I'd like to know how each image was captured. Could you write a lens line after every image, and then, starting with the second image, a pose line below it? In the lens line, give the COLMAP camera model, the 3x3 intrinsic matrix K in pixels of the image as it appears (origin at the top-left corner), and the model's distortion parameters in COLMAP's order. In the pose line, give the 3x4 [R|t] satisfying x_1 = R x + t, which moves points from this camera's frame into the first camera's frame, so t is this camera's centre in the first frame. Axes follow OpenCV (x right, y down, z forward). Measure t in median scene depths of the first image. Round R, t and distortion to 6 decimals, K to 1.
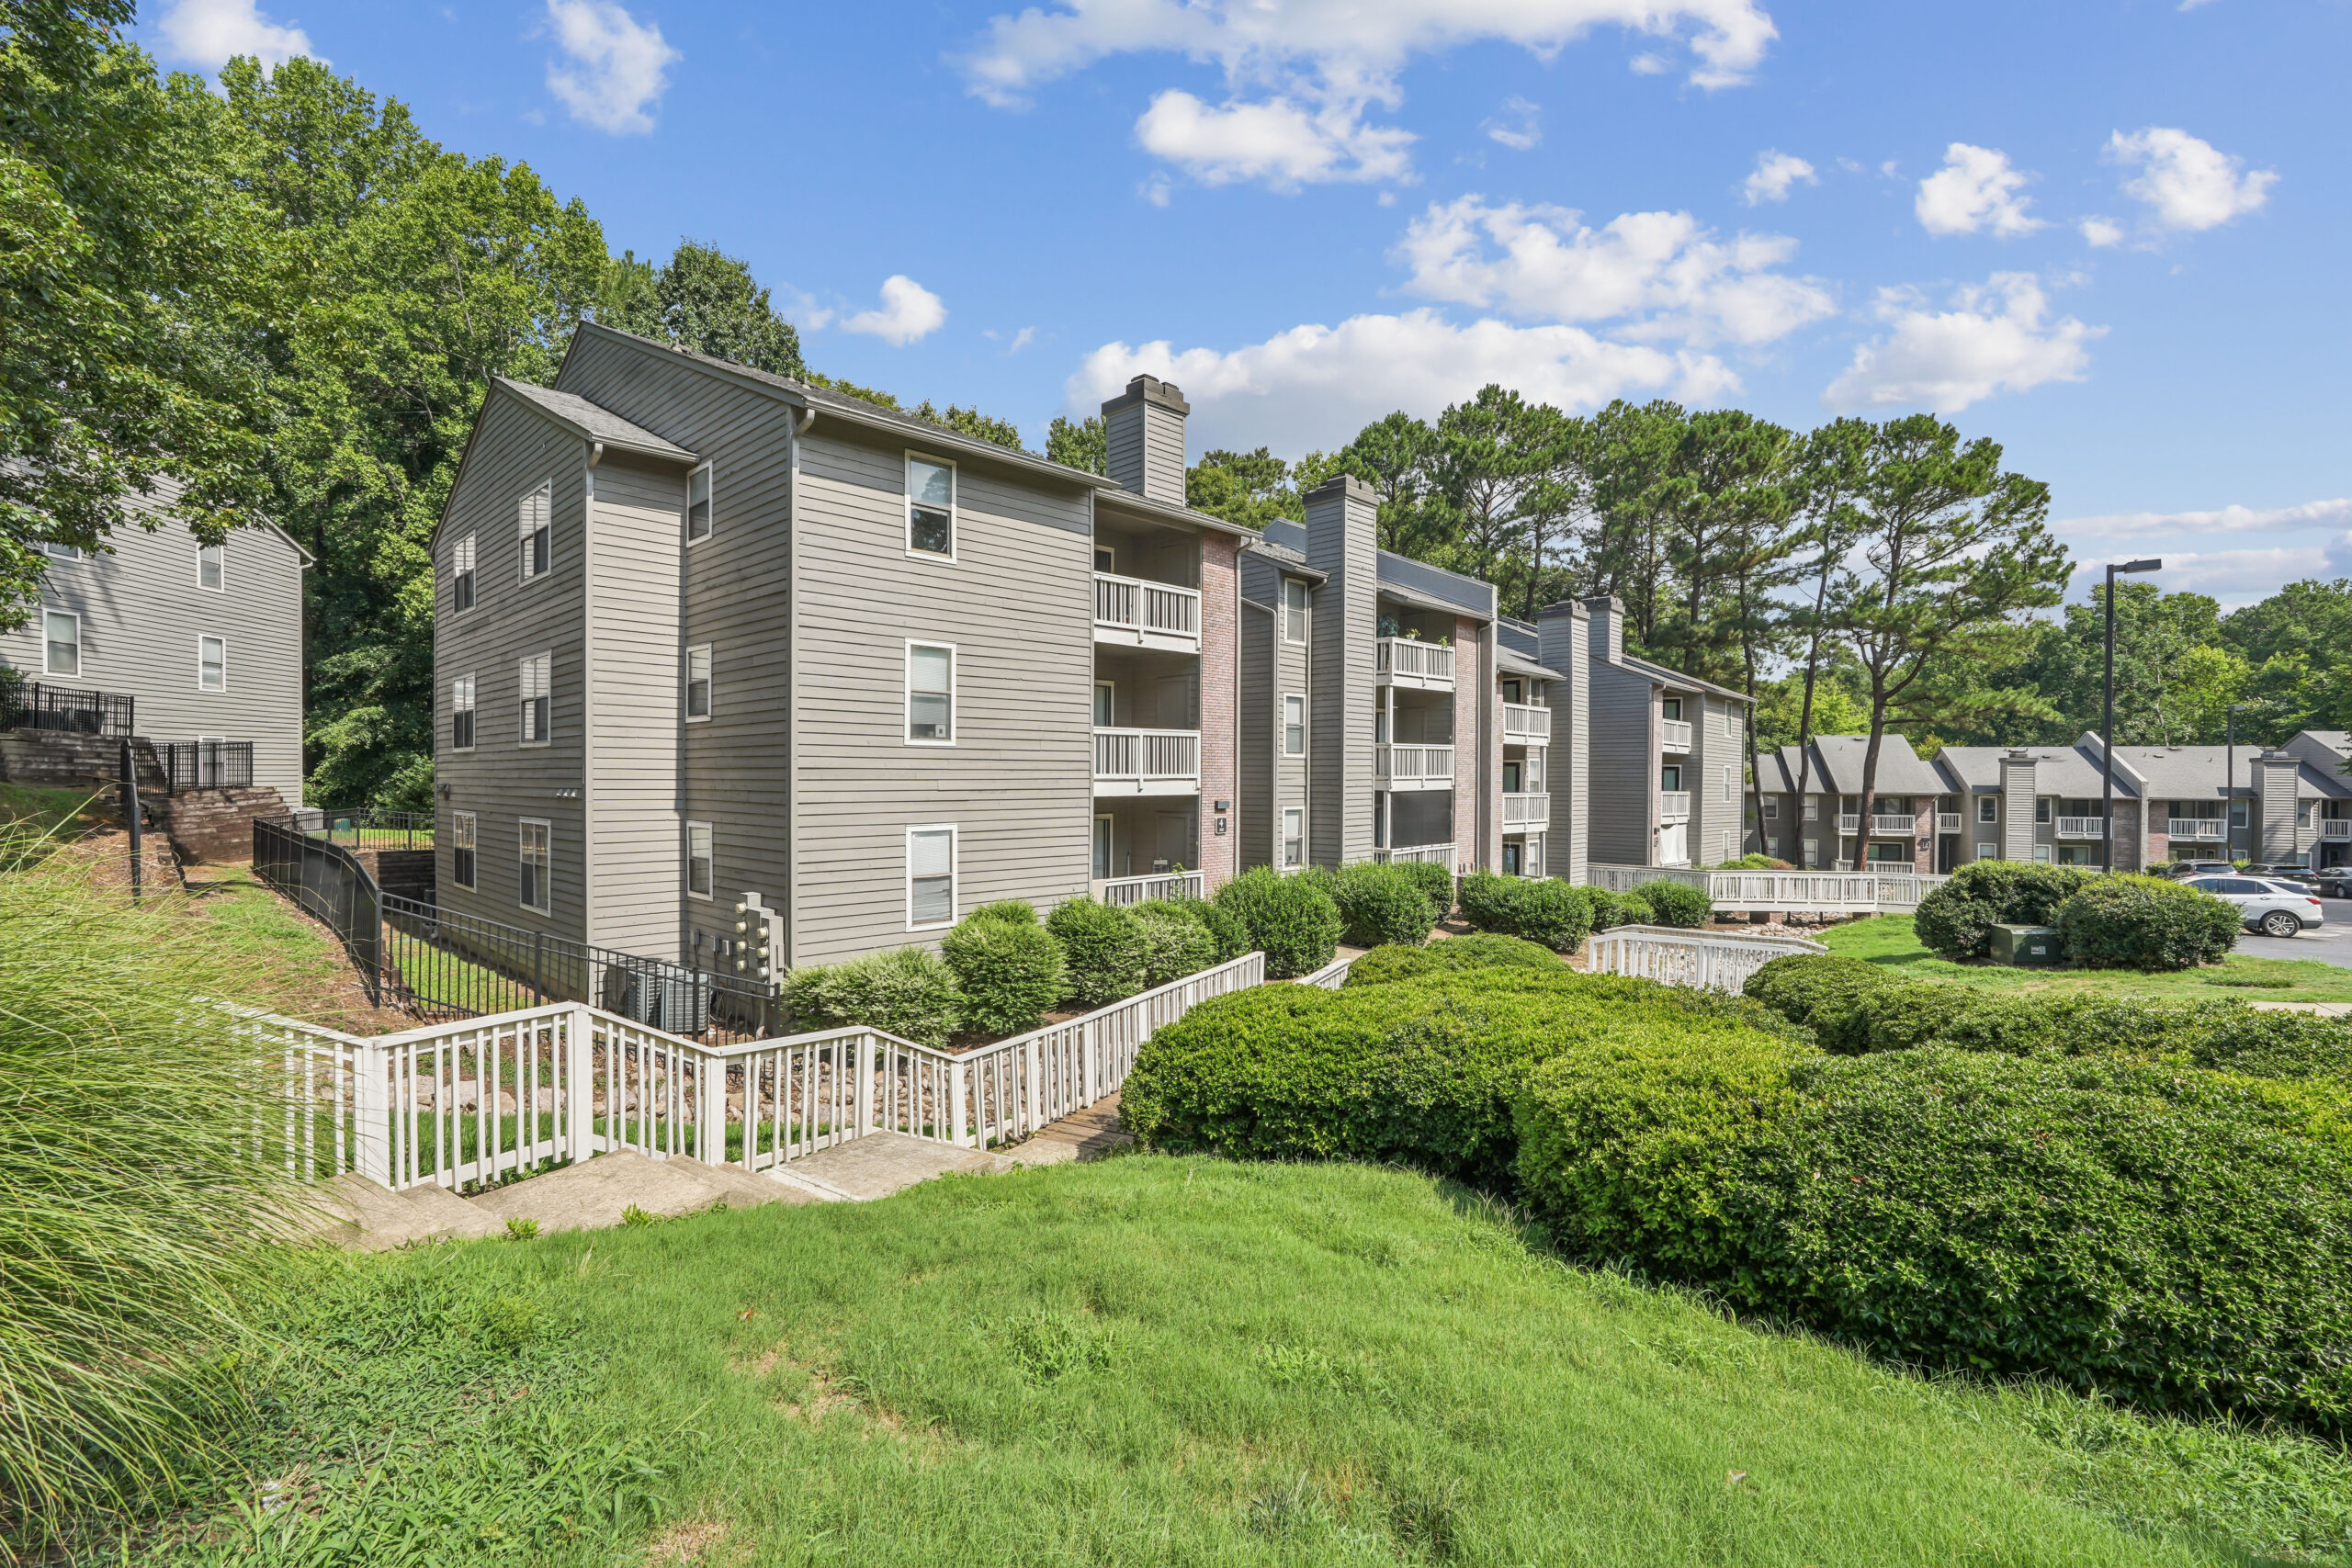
lens RADIAL K [[1046.6, 0, 1176.4], [0, 1046.6, 792.7], [0, 0, 1]] dist [-0.011364, 0.000181]
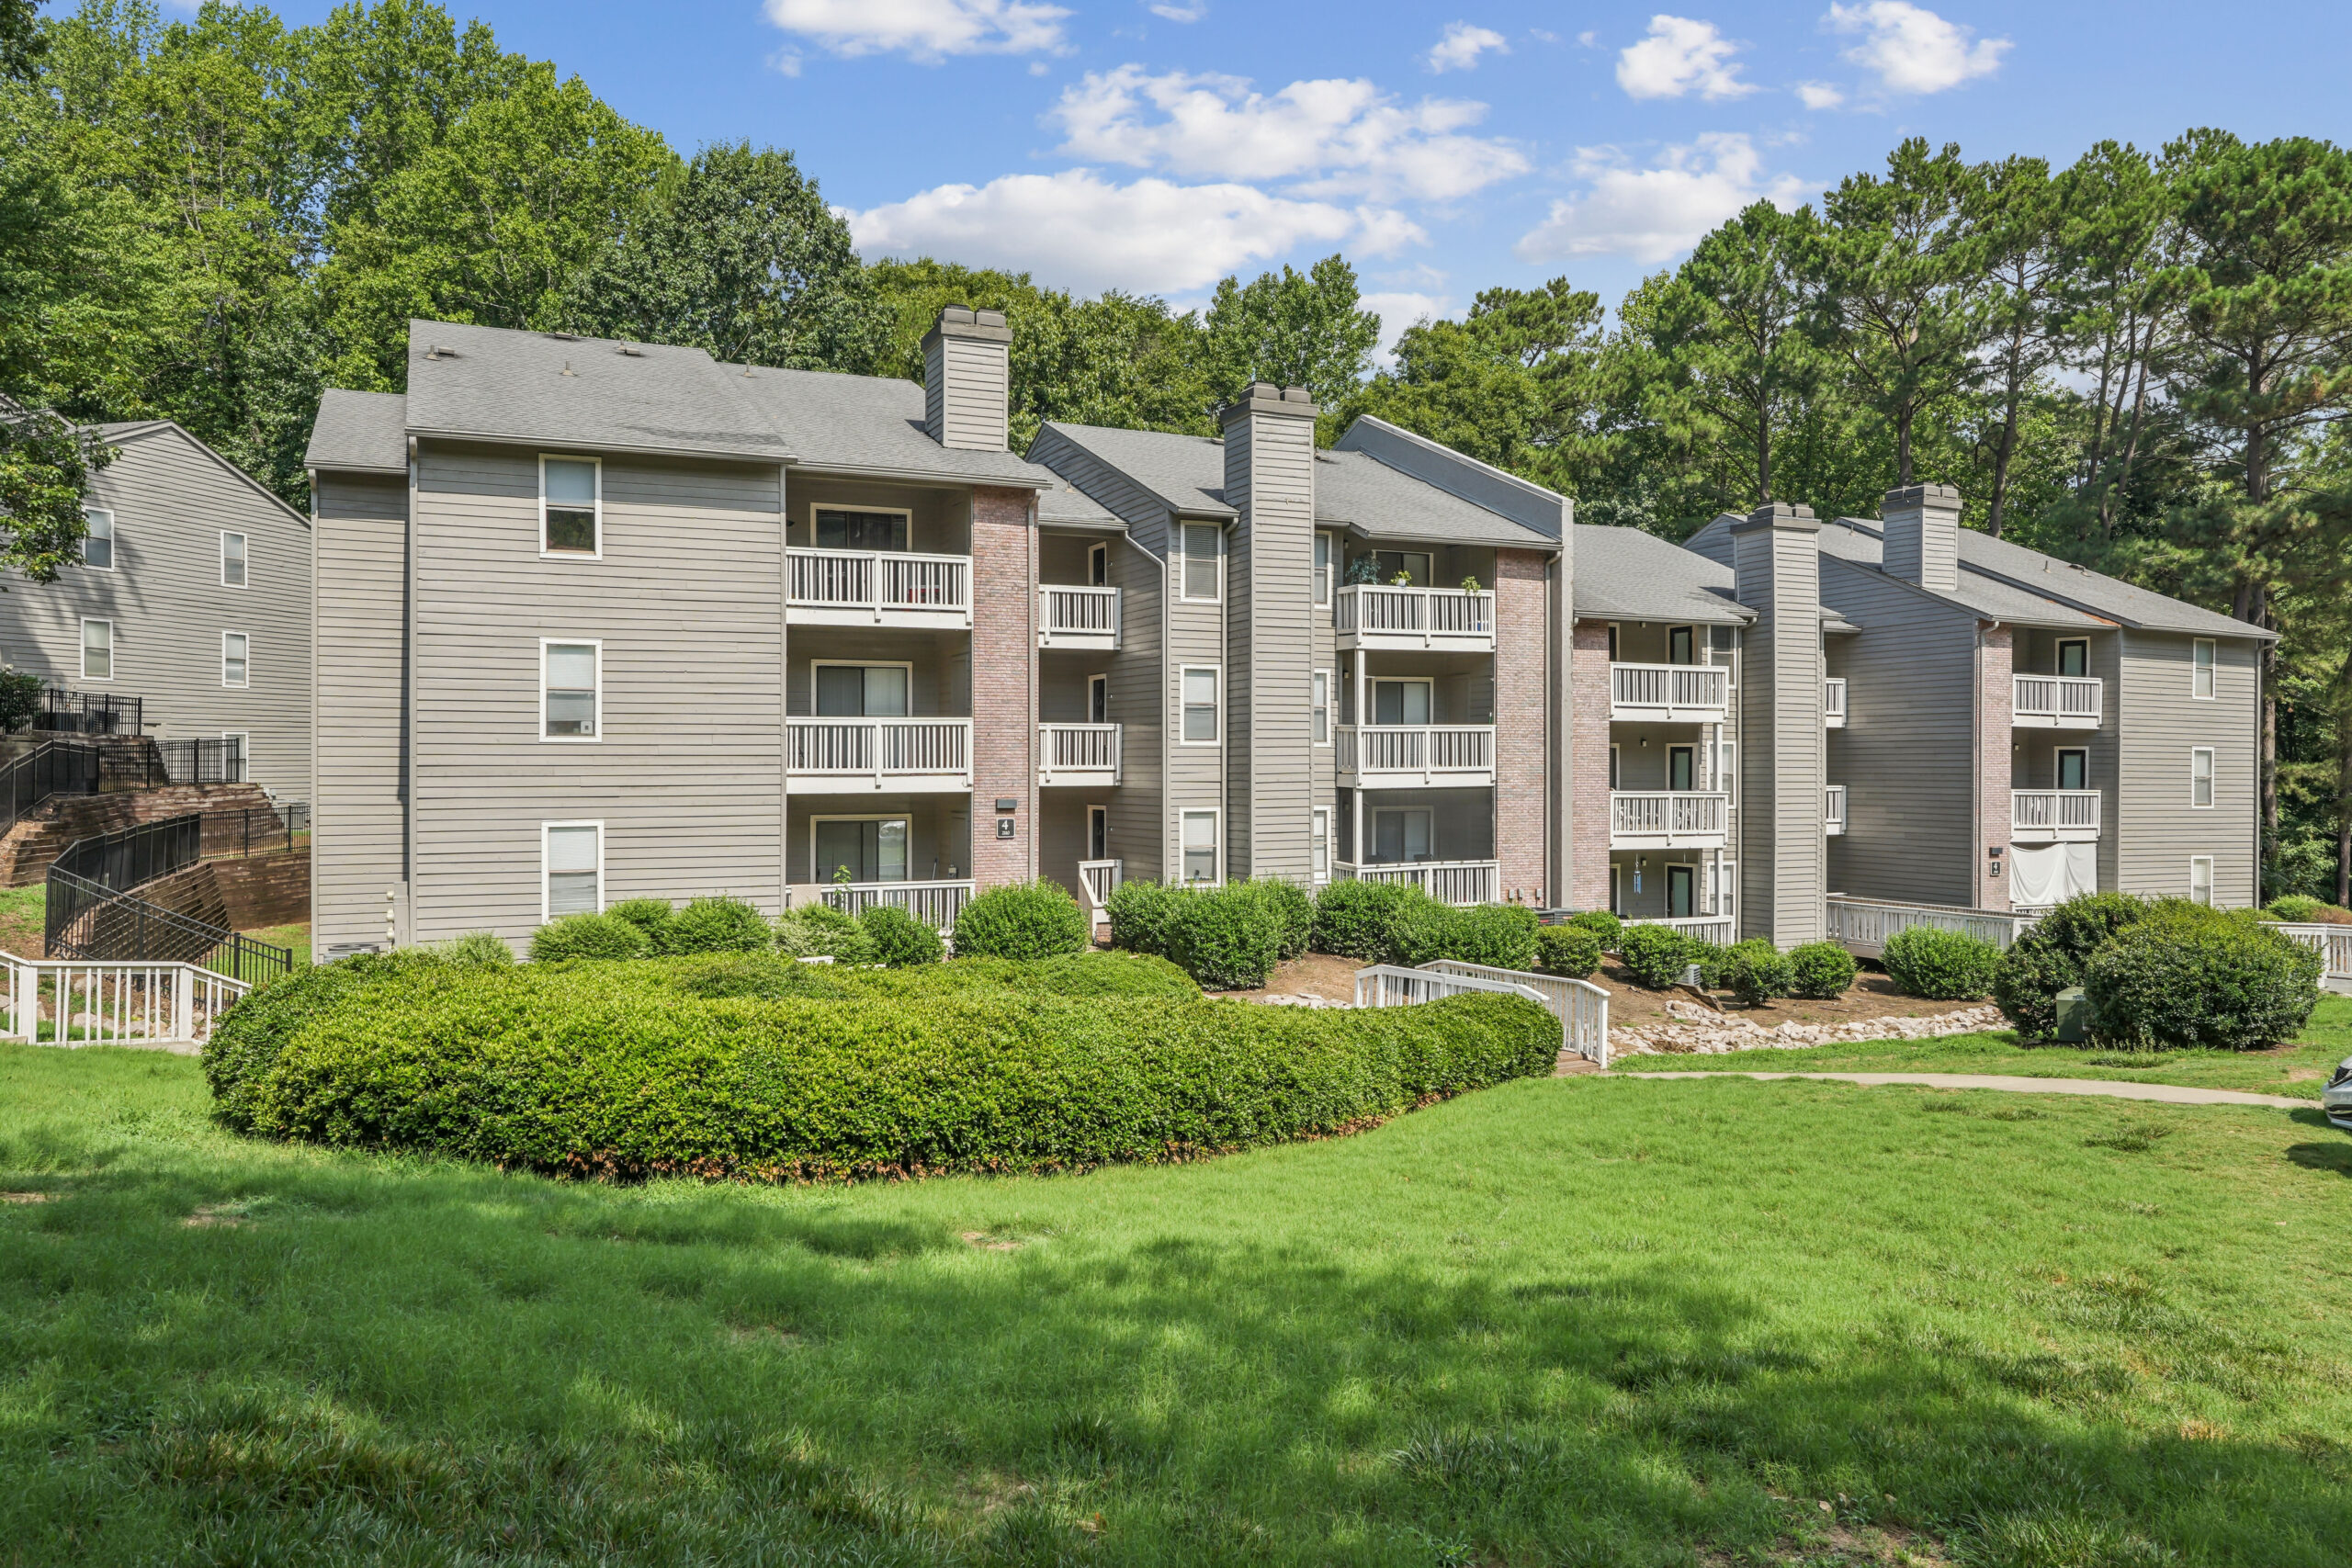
lens RADIAL K [[1641.3, 0, 1176.0], [0, 1641.3, 784.0], [0, 0, 1]] dist [-0.004811, -0.003947]
pose [[0.931684, 0.000410, -0.363270, 0.655172], [-0.001970, 0.999990, -0.003922, 0.000357], [0.363265, 0.004370, 0.931676, -0.194979]]
